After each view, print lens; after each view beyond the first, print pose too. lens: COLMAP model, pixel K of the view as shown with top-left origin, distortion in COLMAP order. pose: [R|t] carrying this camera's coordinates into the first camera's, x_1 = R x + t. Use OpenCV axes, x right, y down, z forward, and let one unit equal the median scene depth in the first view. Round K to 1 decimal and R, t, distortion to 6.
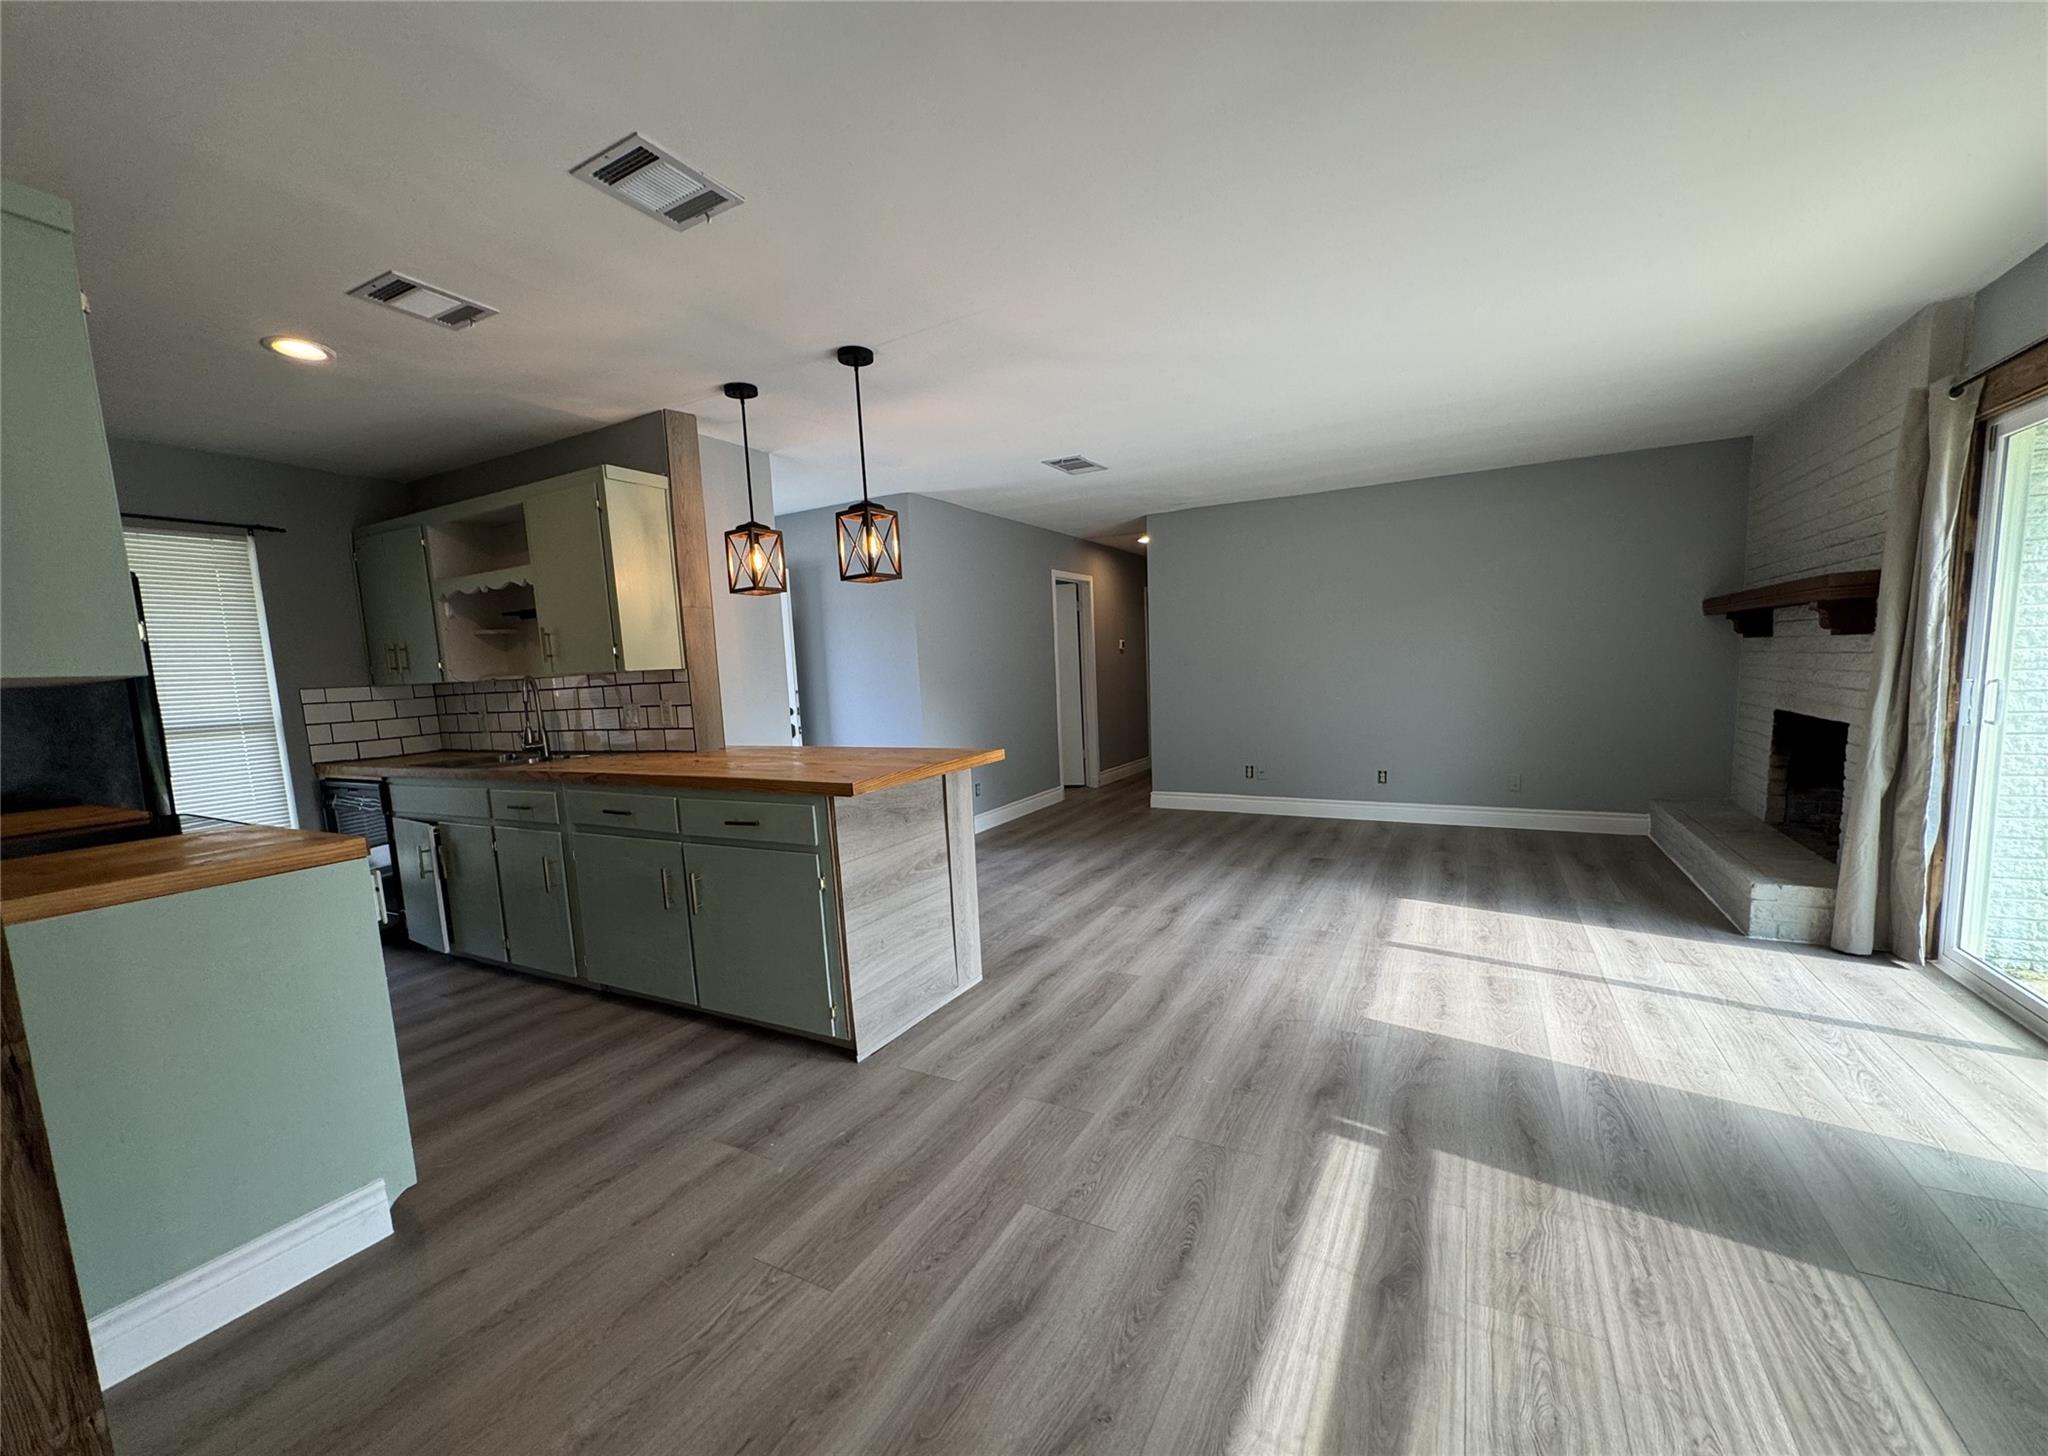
lens RADIAL K [[821.2, 0, 1023.7], [0, 821.2, 764.3], [0, 0, 1]] dist [0.000491, -0.000798]
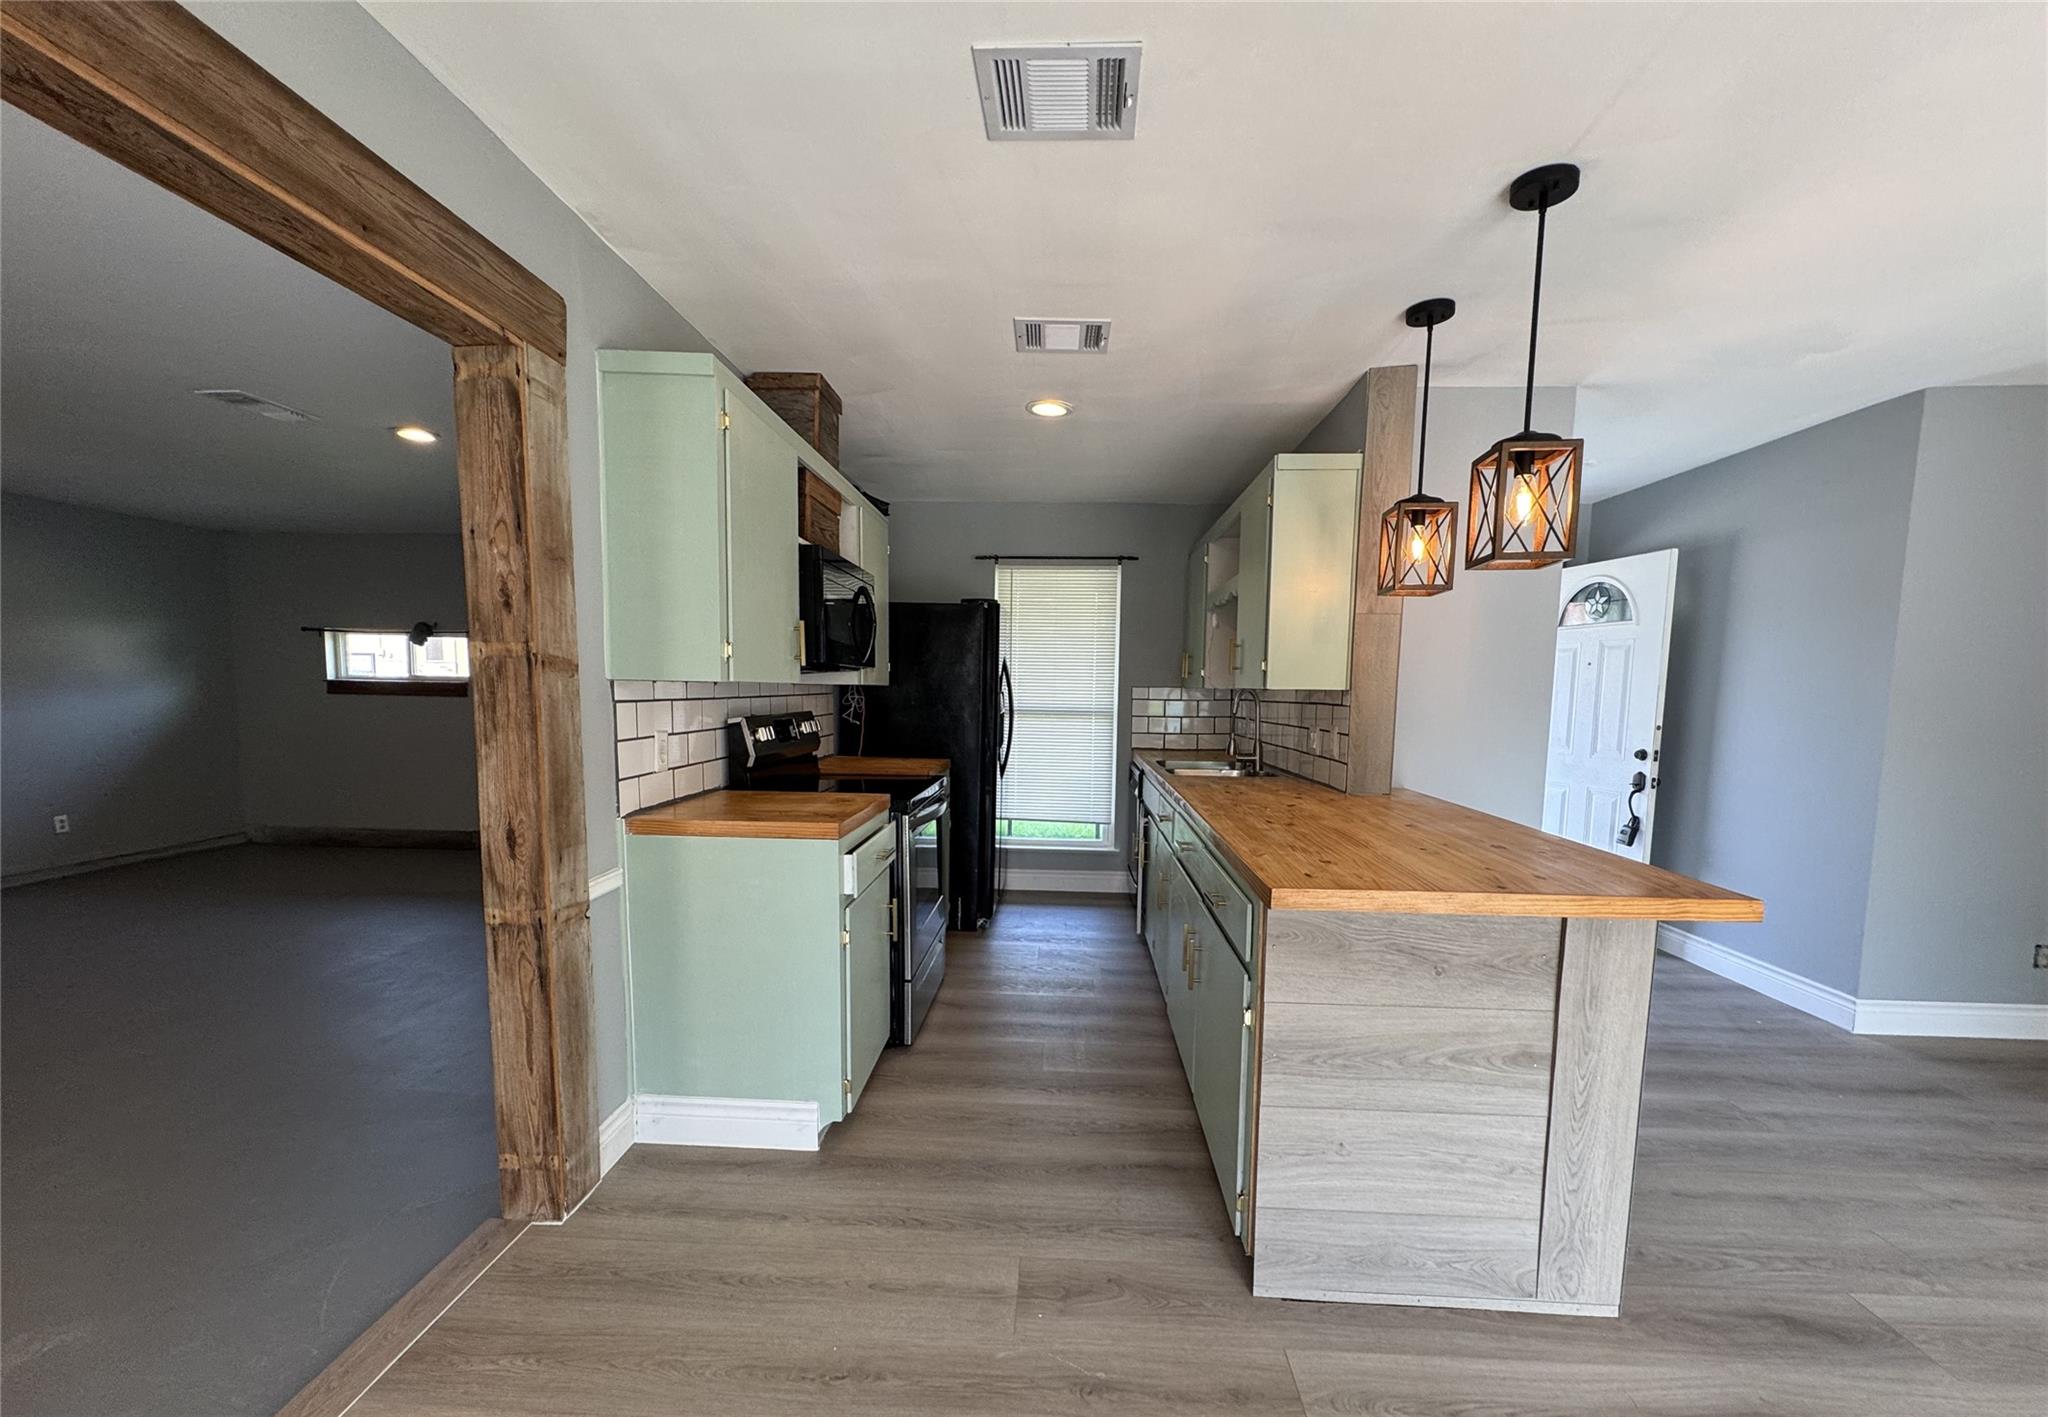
lens RADIAL K [[817.4, 0, 1020.4], [0, 817.4, 766.1], [0, 0, 1]] dist [0.001300, -0.001061]
pose [[0.428898, 0.143404, -0.891898, 0.192348], [-0.141337, 0.985813, 0.090538, -0.074210], [0.892228, 0.087226, 0.443081, 0.382742]]
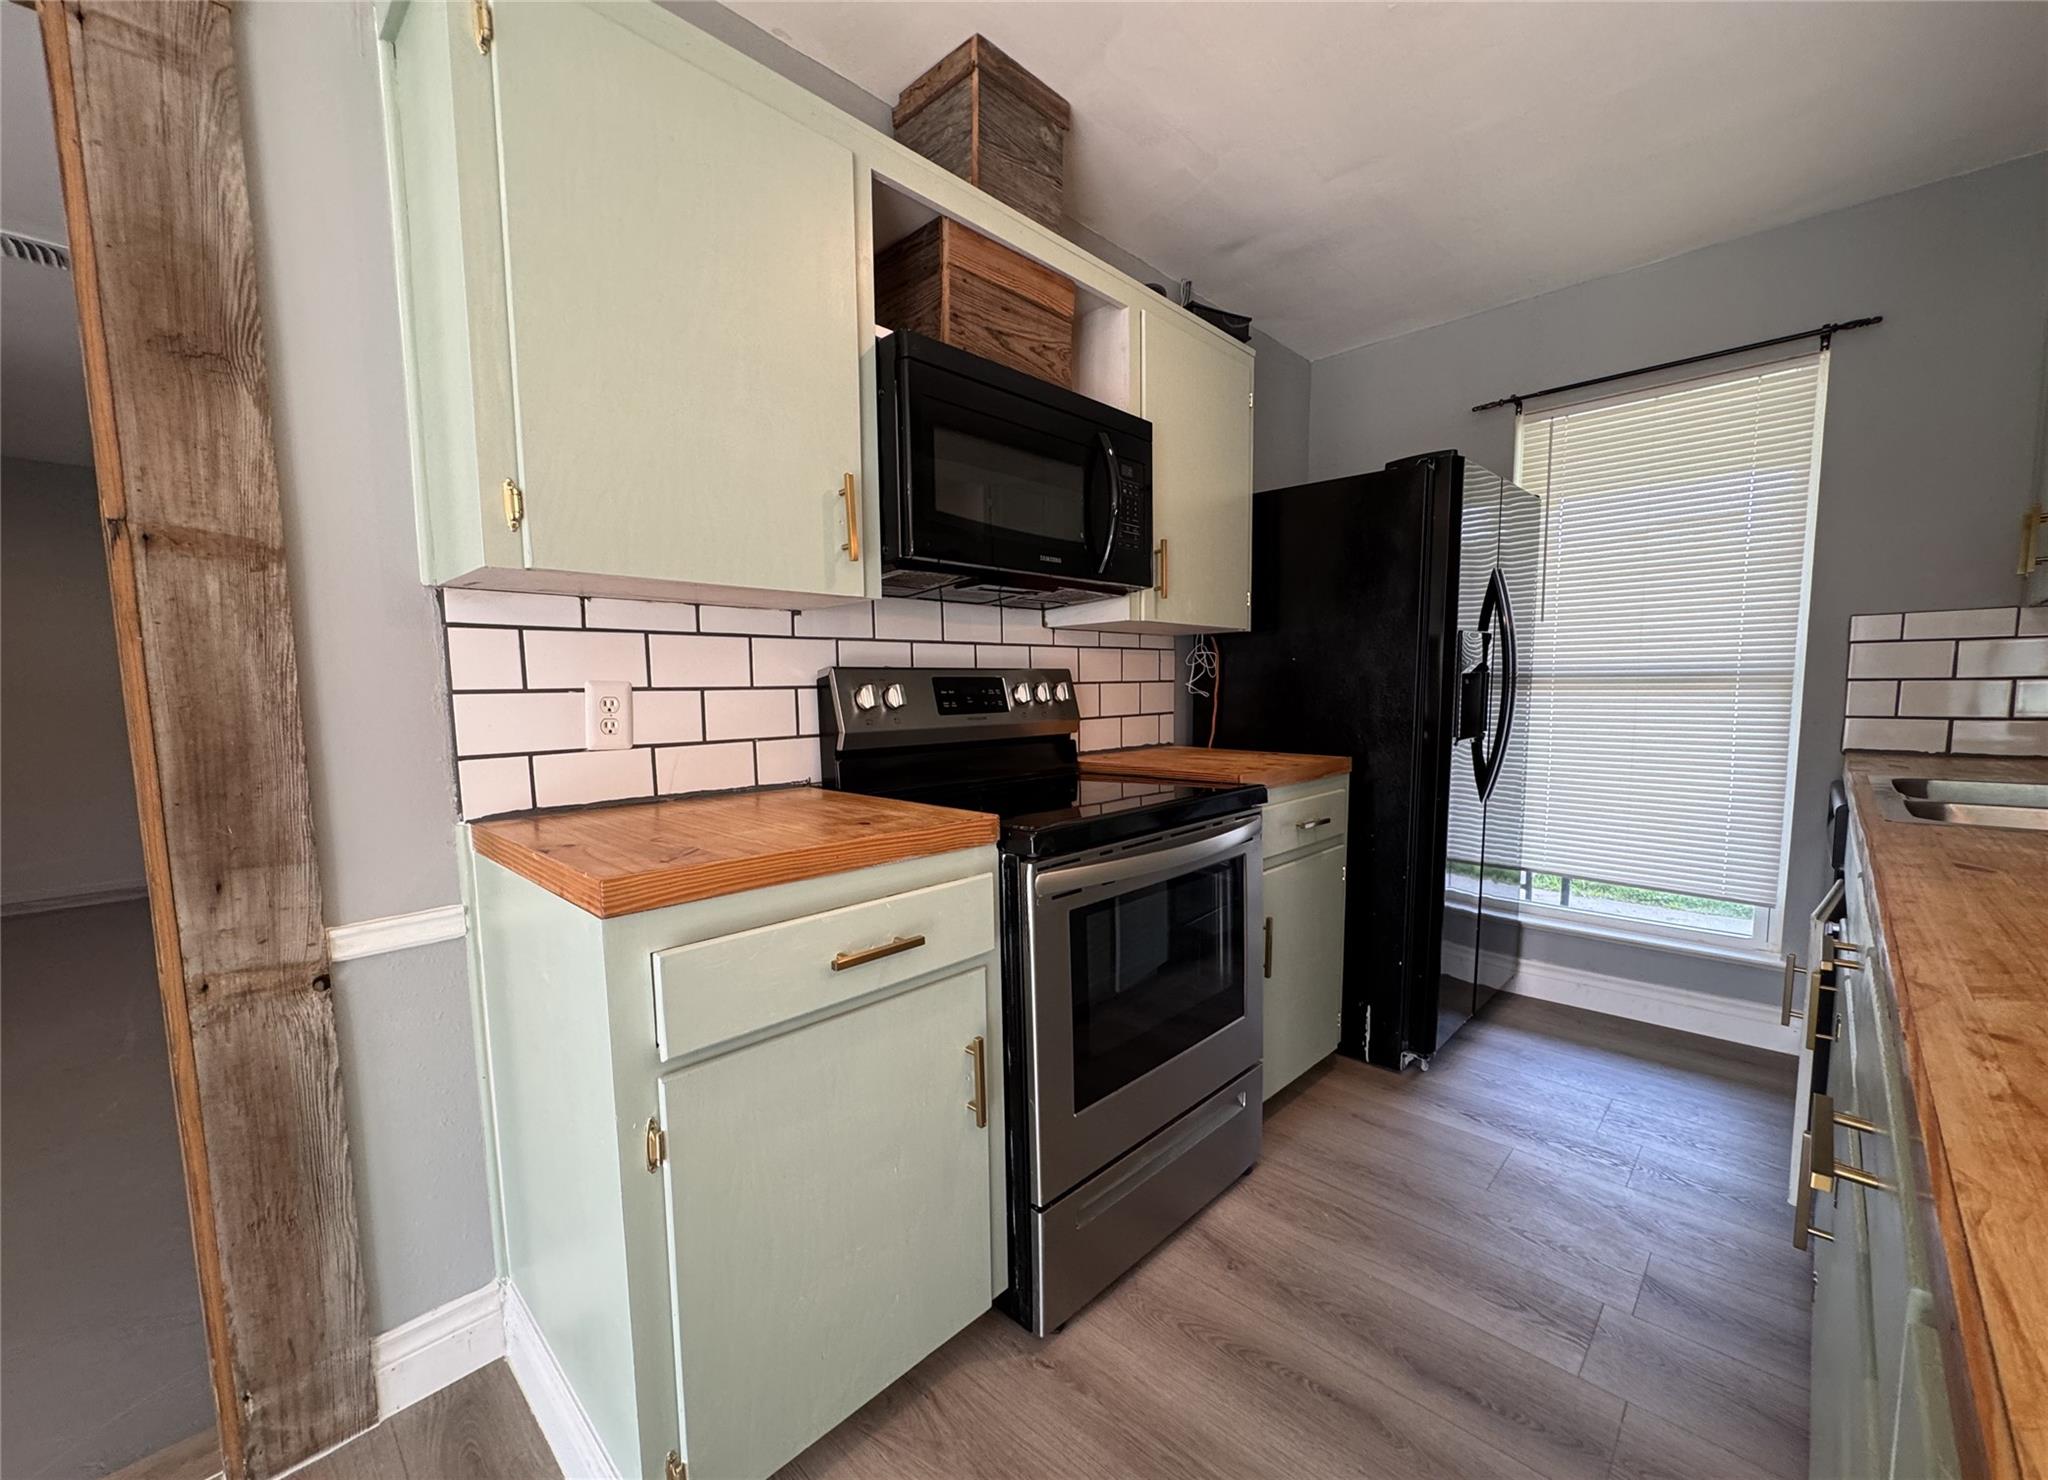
lens RADIAL K [[821.2, 0, 1023.8], [0, 821.2, 770.4], [0, 0, 1]] dist [0.000491, -0.000798]
pose [[-0.262925, 0.150089, -0.953071, -0.219445], [-0.087134, 0.980096, 0.178382, -0.046197], [0.960874, 0.129946, -0.244614, 0.736143]]
